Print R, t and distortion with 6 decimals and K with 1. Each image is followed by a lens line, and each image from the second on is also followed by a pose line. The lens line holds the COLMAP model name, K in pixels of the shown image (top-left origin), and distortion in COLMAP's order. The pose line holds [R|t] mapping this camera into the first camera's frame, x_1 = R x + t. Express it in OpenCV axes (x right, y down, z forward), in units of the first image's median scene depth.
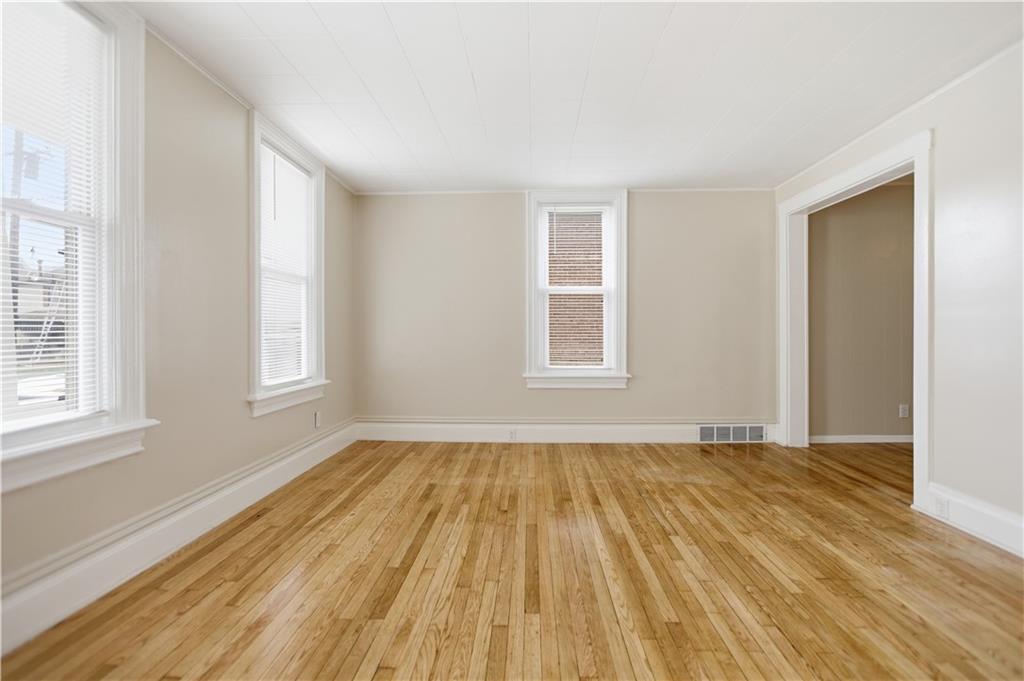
lens RADIAL K [[454.1, 0, 510.9], [0, 454.1, 334.2], [0, 0, 1]] dist [0.001983, 0.000264]
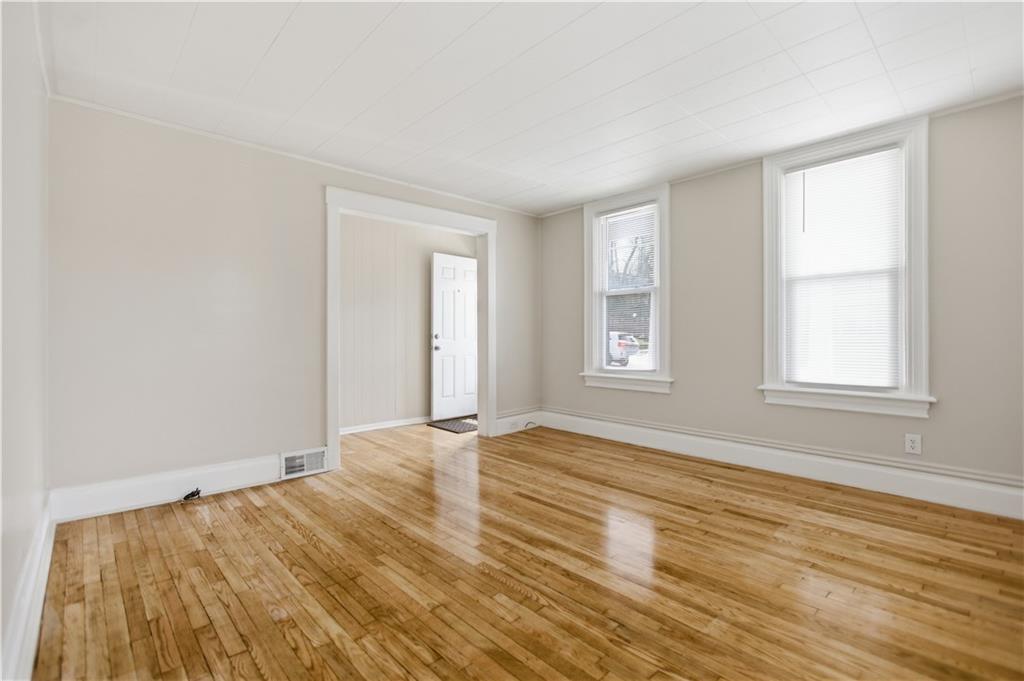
lens RADIAL K [[463.3, 0, 515.3], [0, 463.3, 336.2], [0, 0, 1]] dist [-0.004553, 0.000555]
pose [[-0.692712, 0.001193, -0.721213, 0.969412], [0.000970, 0.999999, 0.000723, -0.000953], [0.721213, -0.000199, -0.692713, 1.613791]]
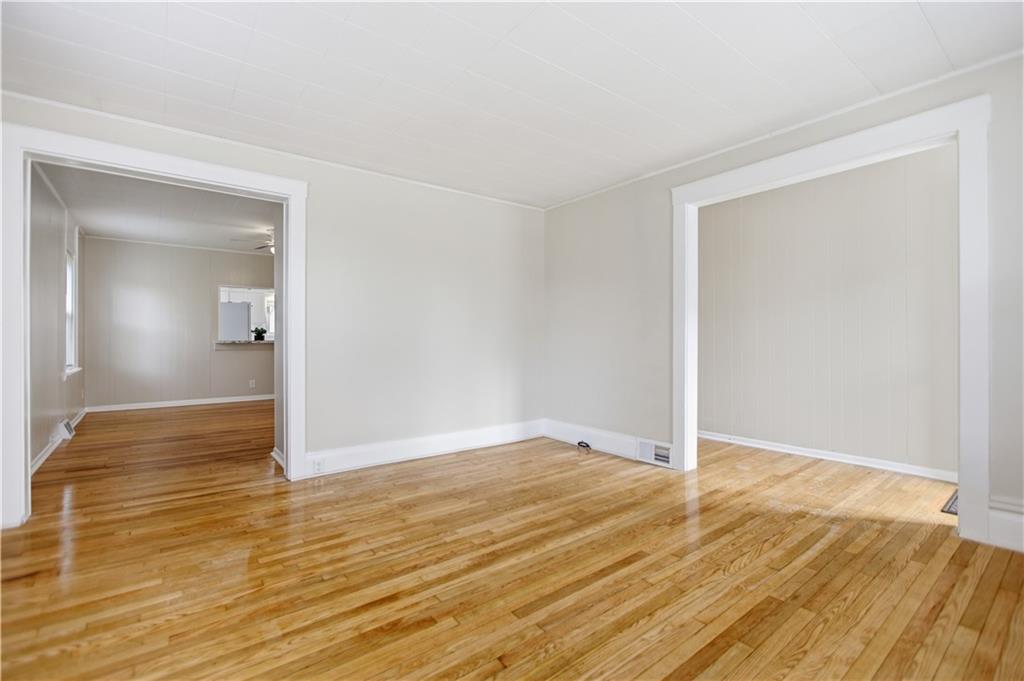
lens RADIAL K [[463.3, 0, 515.3], [0, 463.3, 336.2], [0, 0, 1]] dist [-0.004553, 0.000555]
pose [[-0.651324, 0.006820, 0.758769, -0.508488], [0.007082, 0.999971, -0.002909, 0.000640], [-0.758766, 0.003479, -0.651353, 1.523092]]
